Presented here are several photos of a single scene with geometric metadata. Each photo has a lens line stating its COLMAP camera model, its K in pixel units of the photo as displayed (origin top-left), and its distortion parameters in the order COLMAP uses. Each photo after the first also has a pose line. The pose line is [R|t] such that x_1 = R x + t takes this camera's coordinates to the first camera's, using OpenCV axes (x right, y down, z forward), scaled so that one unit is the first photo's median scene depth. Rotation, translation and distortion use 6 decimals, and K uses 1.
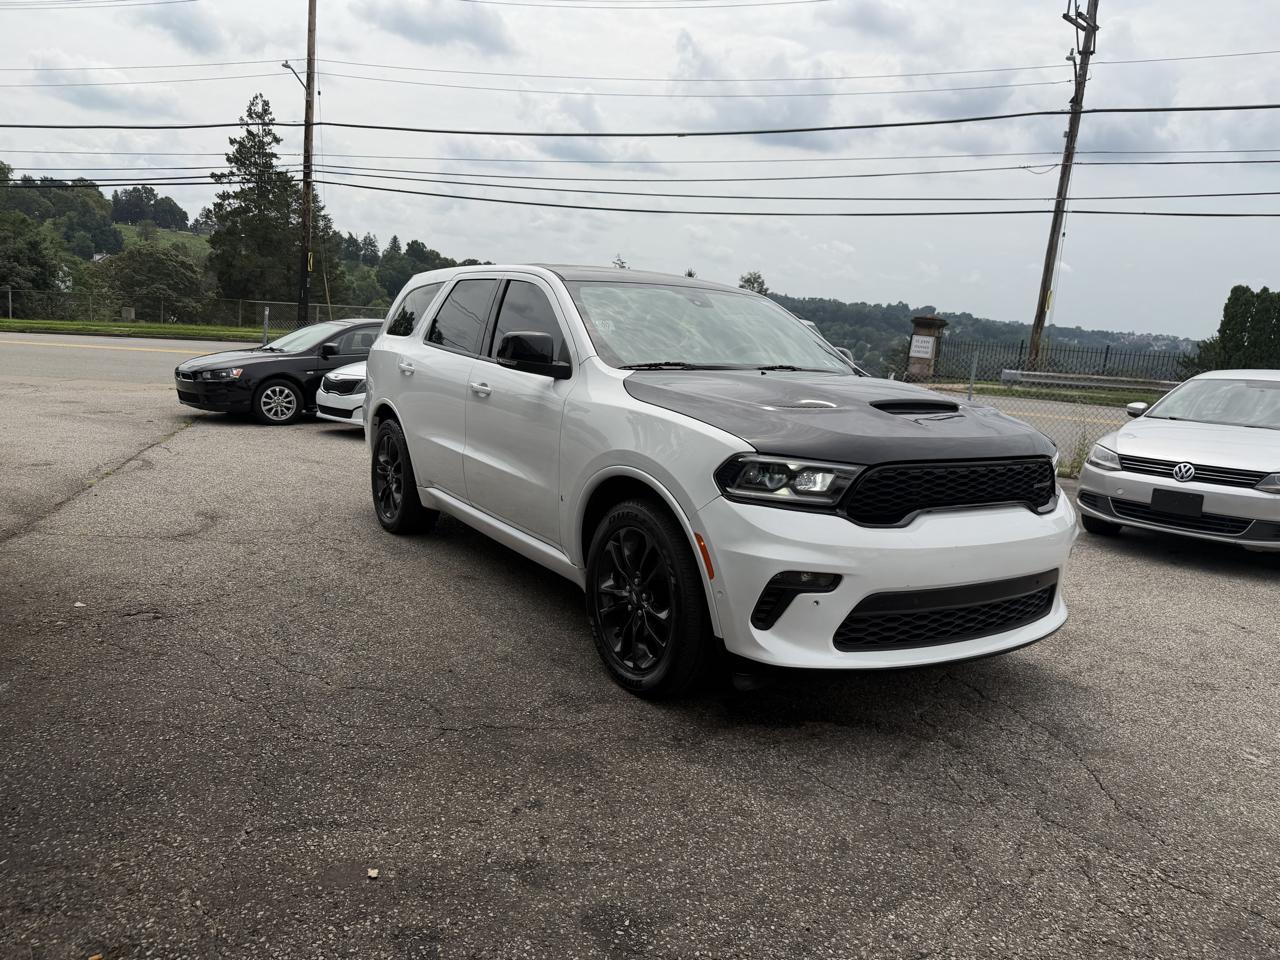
lens RADIAL K [[909.7, 0, 653.3], [0, 909.7, 493.7], [0, 0, 1]] dist [0.042915, -0.069239]
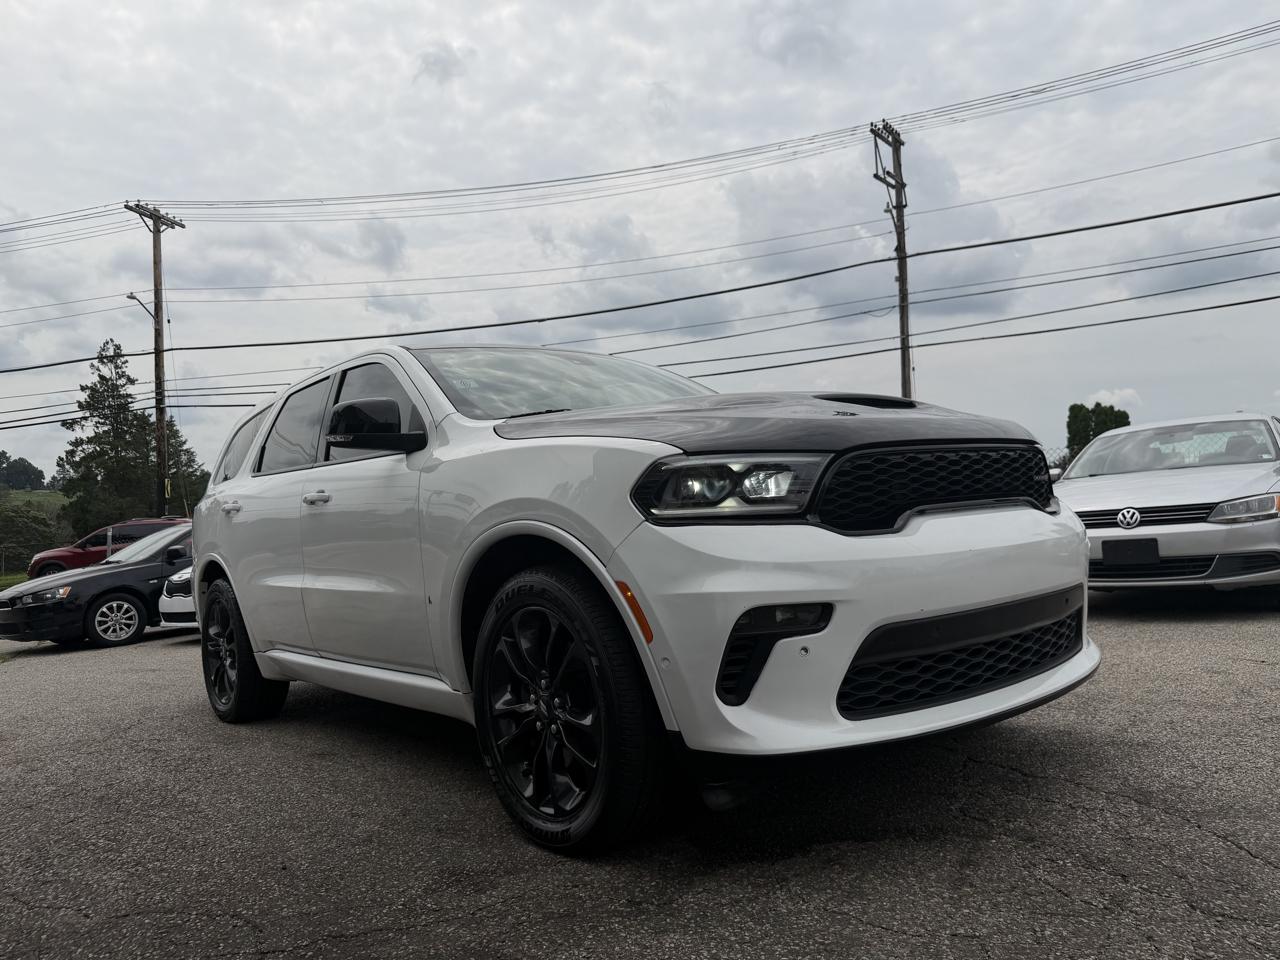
lens RADIAL K [[909.7, 0, 648.0], [0, 909.7, 484.7], [0, 0, 1]] dist [0.042915, -0.069239]
pose [[0.983773, -0.131001, 0.122595, -0.003165], [0.154013, 0.967099, -0.202483, 0.065317], [-0.092036, 0.218078, 0.971582, 0.170220]]
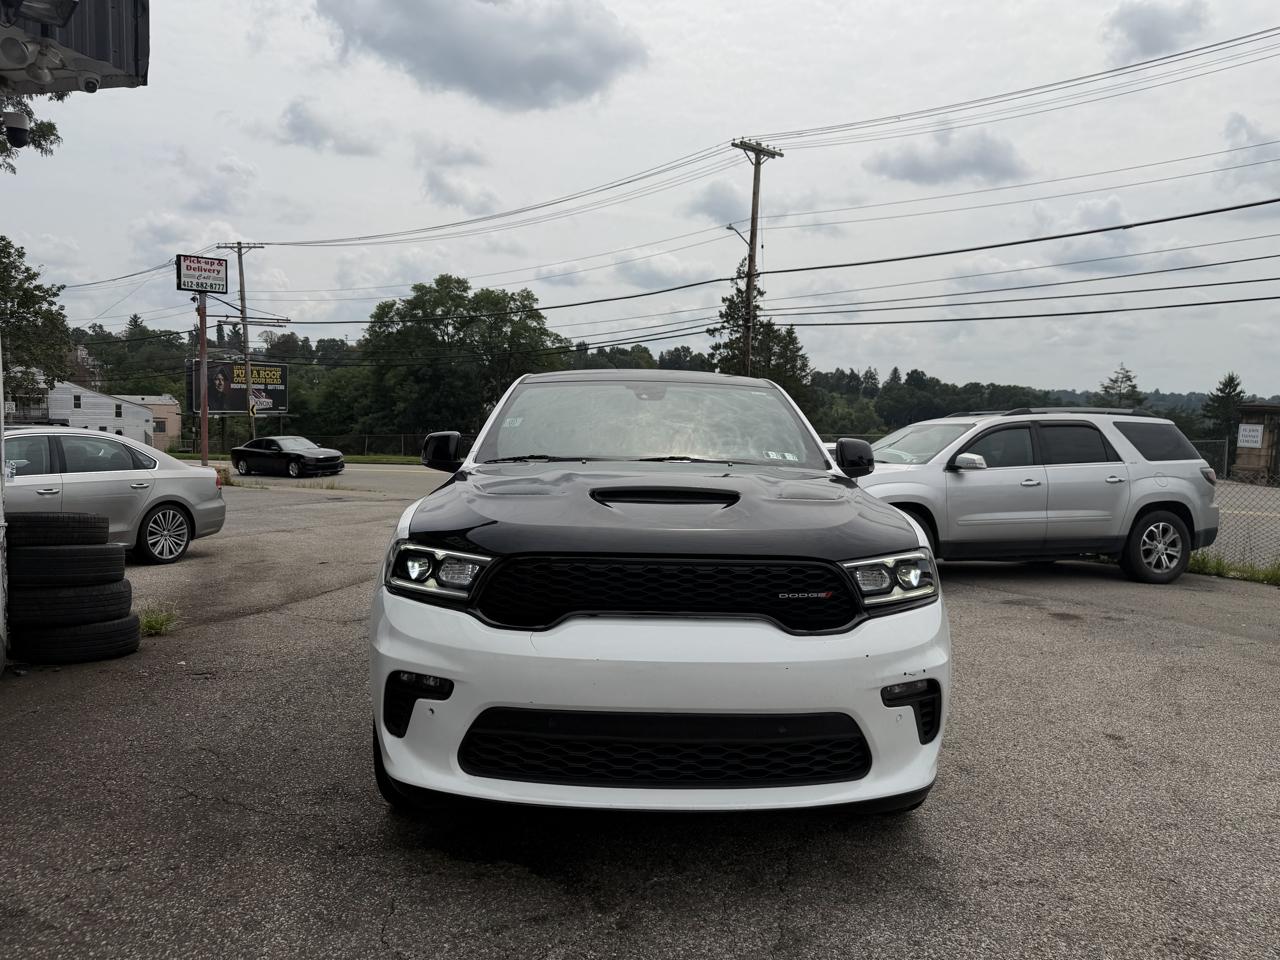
lens RADIAL K [[909.7, 0, 637.6], [0, 909.7, 497.3], [0, 0, 1]] dist [0.042915, -0.069239]
pose [[0.849880, -0.014608, -0.526773, 0.442613], [-0.056158, 0.991413, -0.118097, 0.004436], [0.523975, 0.129951, 0.841762, 0.180567]]
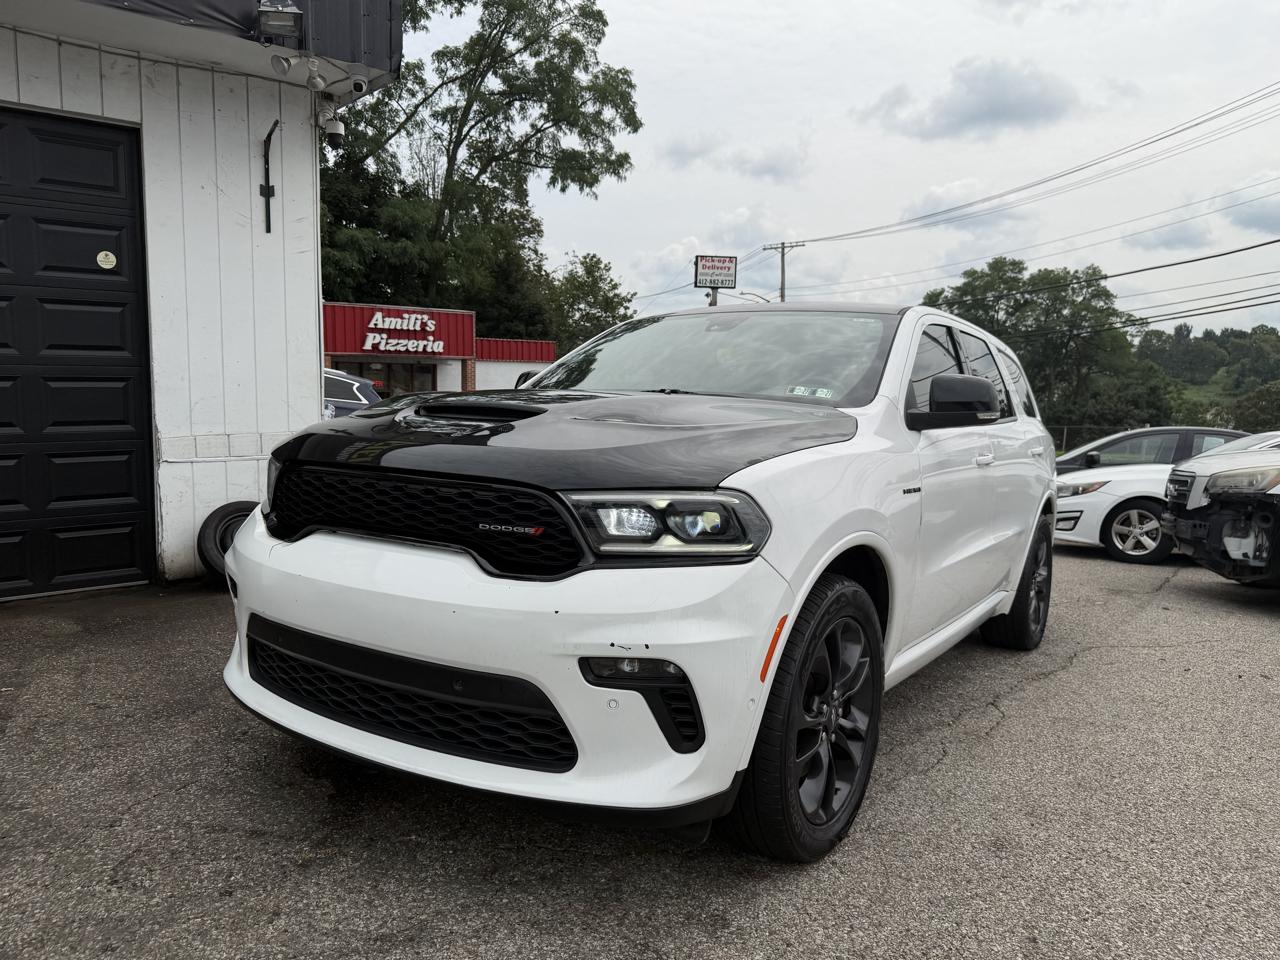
lens RADIAL K [[909.7, 0, 650.7], [0, 909.7, 488.6], [0, 0, 1]] dist [0.042915, -0.069239]
pose [[0.405451, 0.021999, -0.913852, 0.639445], [-0.170894, 0.983909, -0.052135, -0.012675], [0.898001, 0.177310, 0.402686, 0.531104]]
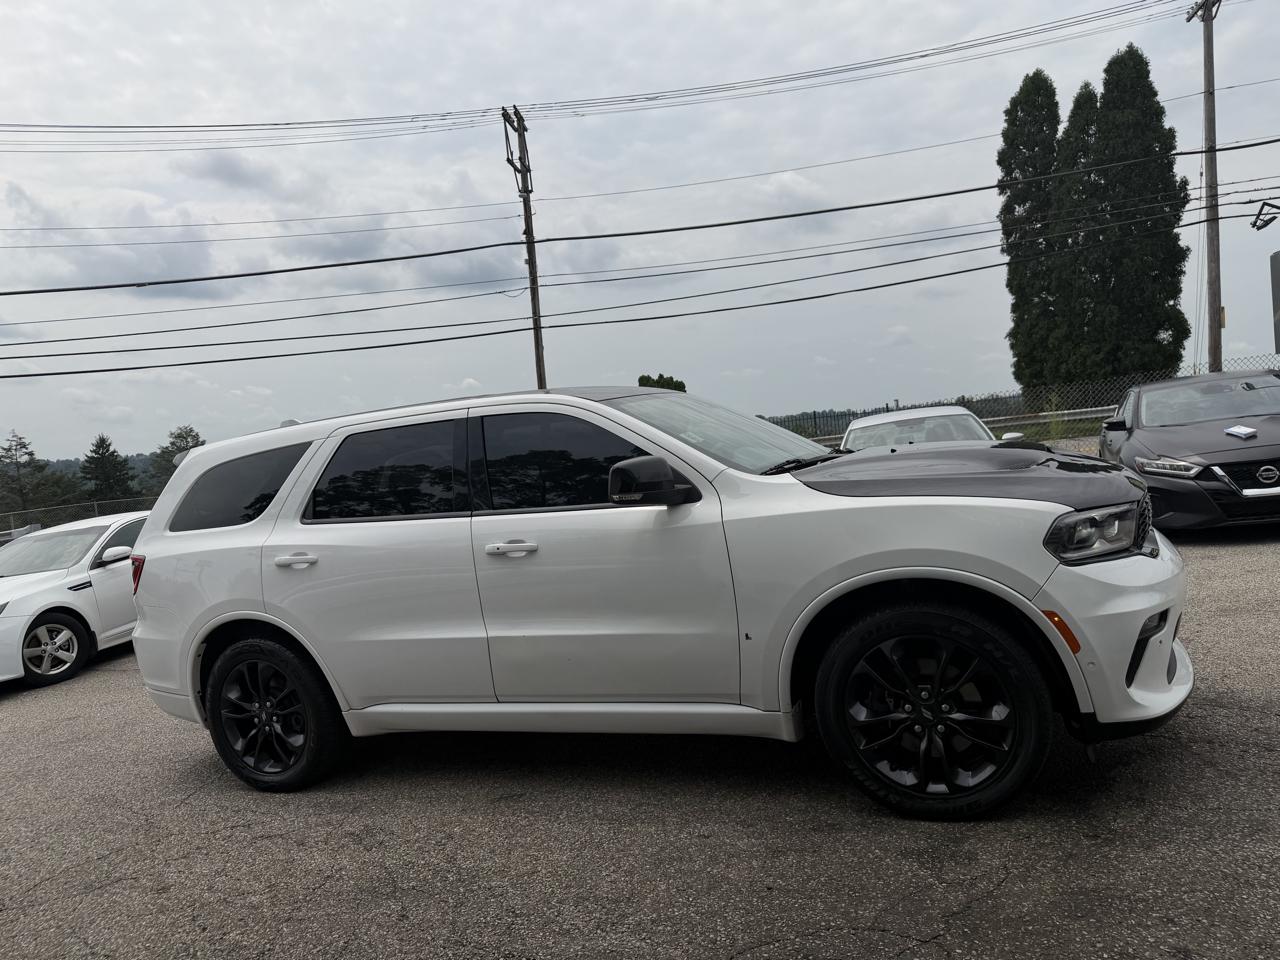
lens RADIAL K [[909.7, 0, 641.2], [0, 909.7, 484.3], [0, 0, 1]] dist [0.042915, -0.069239]
pose [[0.818094, -0.185579, 0.544318, -0.436802], [0.264067, 0.962041, -0.068888, -0.070362], [-0.510872, 0.200093, 0.836046, 0.224320]]
